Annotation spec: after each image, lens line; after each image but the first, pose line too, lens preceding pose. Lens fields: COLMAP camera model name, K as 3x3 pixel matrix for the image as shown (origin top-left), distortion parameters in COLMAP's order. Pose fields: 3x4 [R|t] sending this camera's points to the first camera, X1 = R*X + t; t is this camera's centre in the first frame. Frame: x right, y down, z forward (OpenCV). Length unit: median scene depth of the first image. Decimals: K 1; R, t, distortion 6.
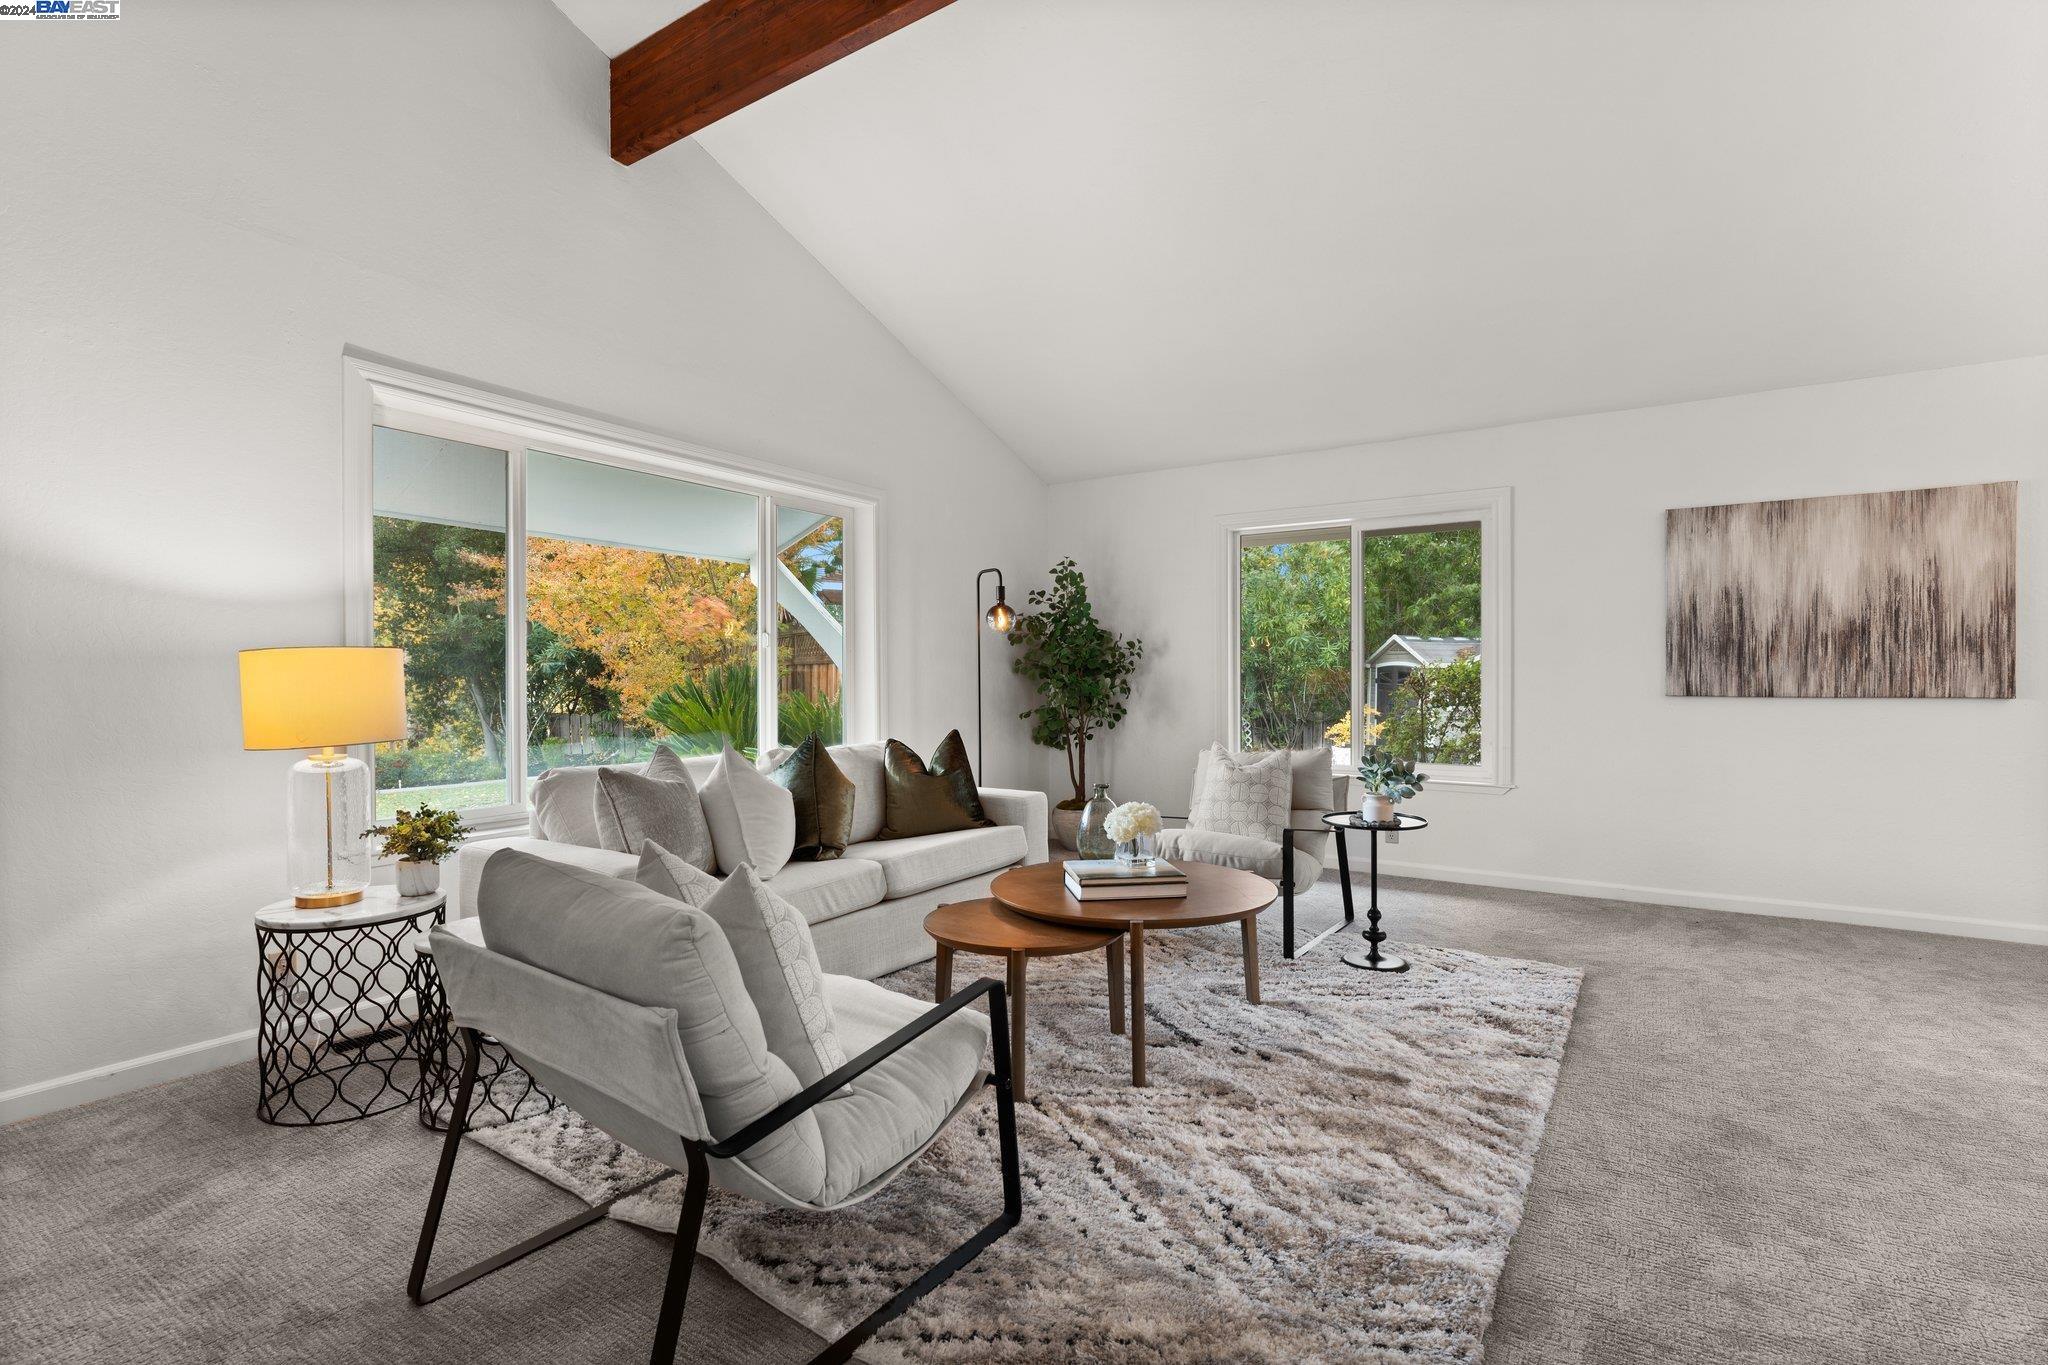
lens RADIAL K [[946.2, 0, 1022.5], [0, 946.2, 675.3], [0, 0, 1]] dist [-0.001536, -0.000214]
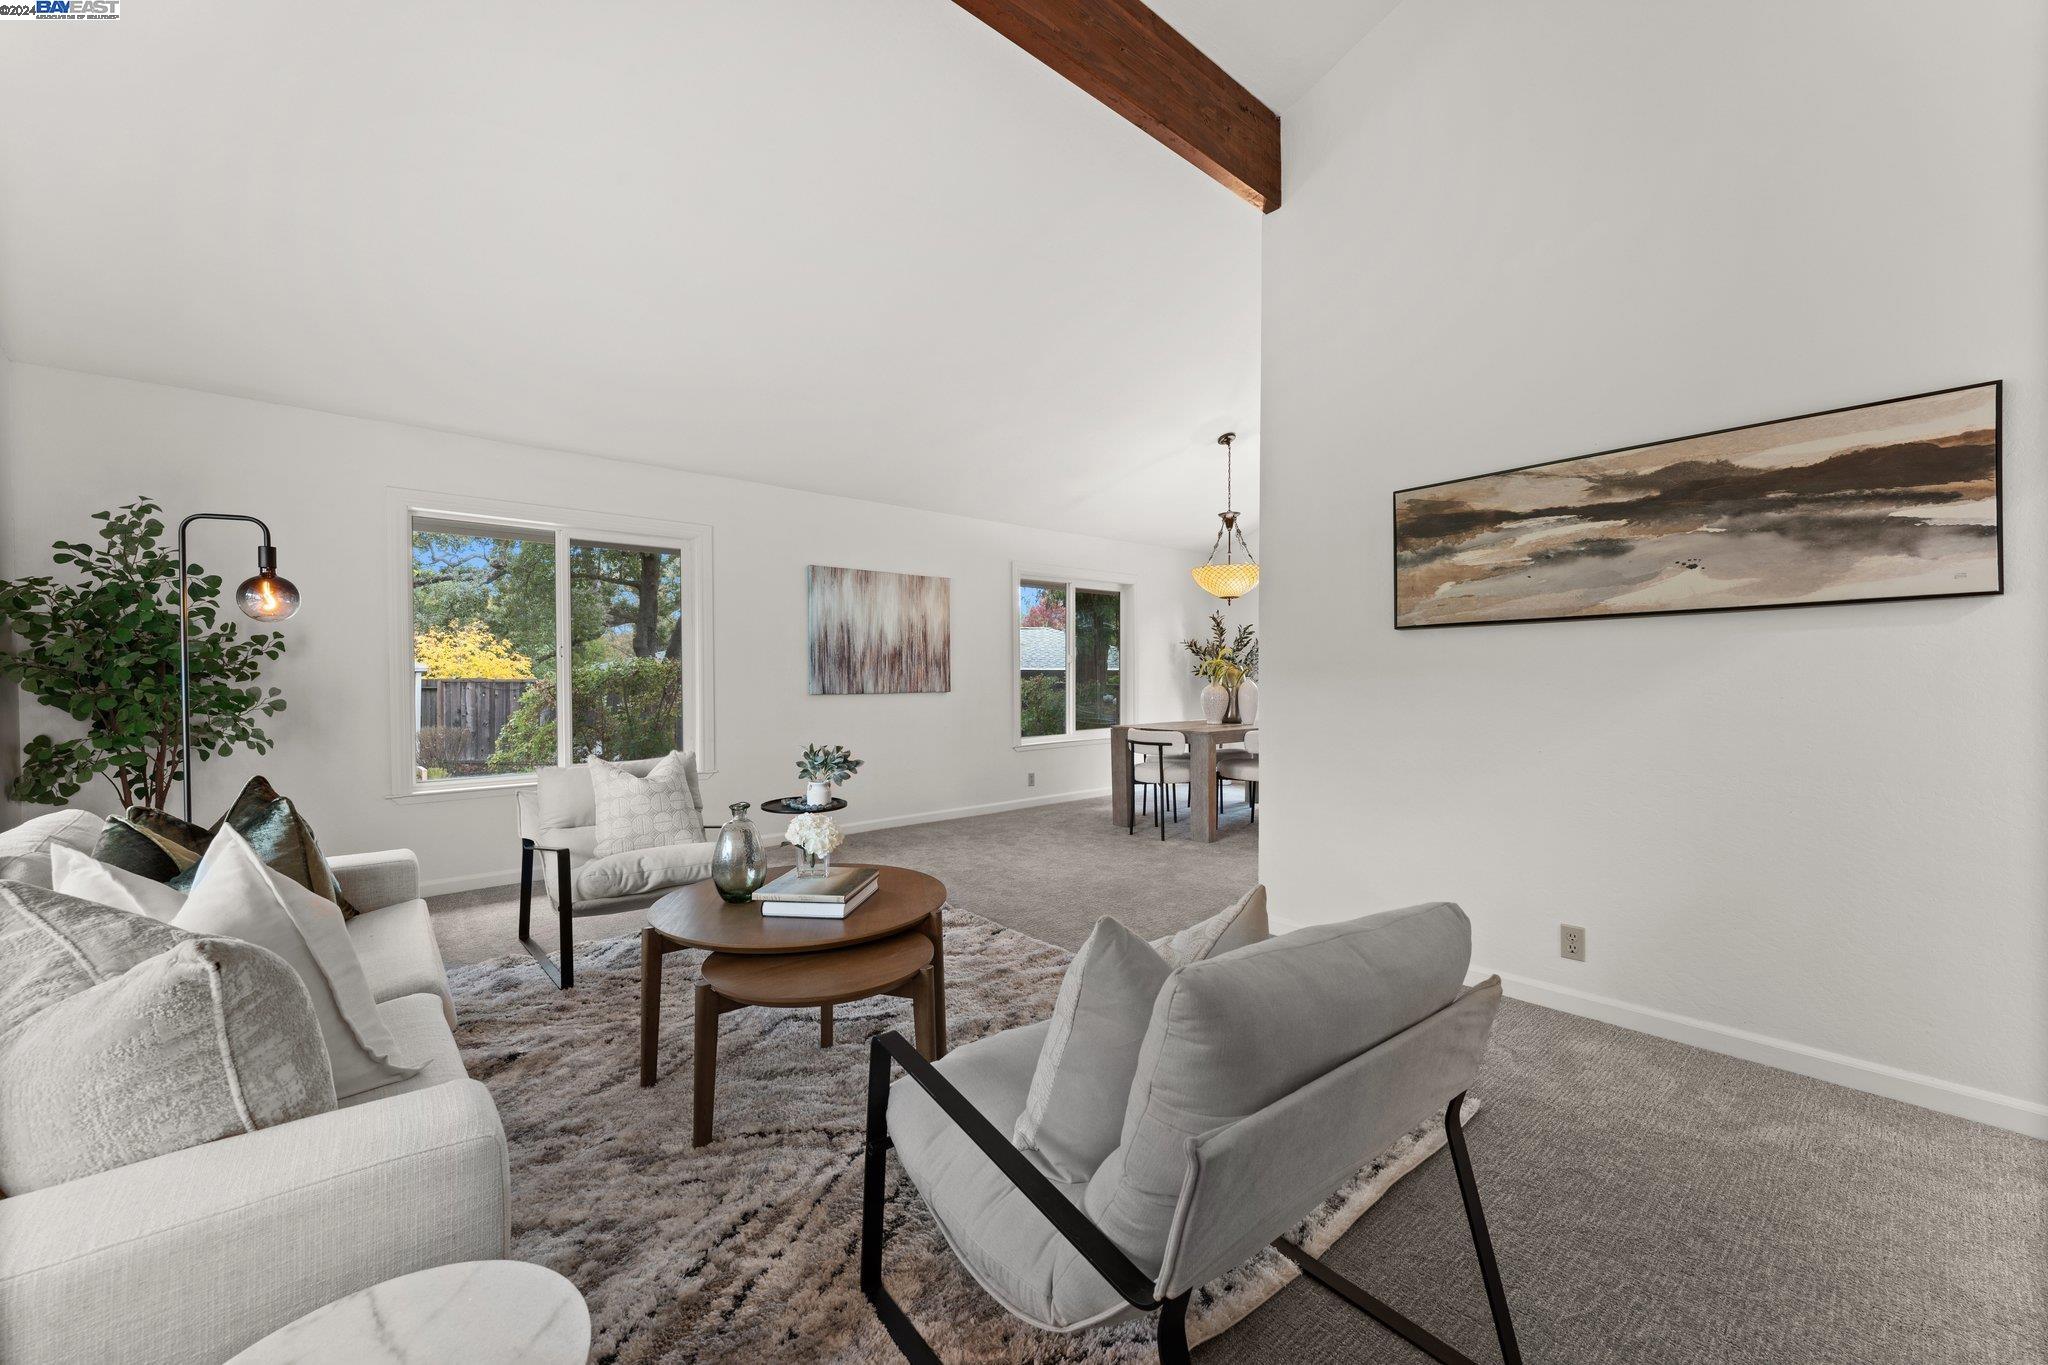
lens RADIAL K [[814.6, 0, 1024.0], [0, 814.6, 682.5], [0, 0, 1]] dist [0.003234, 0.000566]
pose [[0.264981, -0.007736, 0.964223, -0.460089], [-0.000250, 0.999967, 0.008091, -0.007603], [-0.964254, -0.002385, 0.264971, 0.392658]]
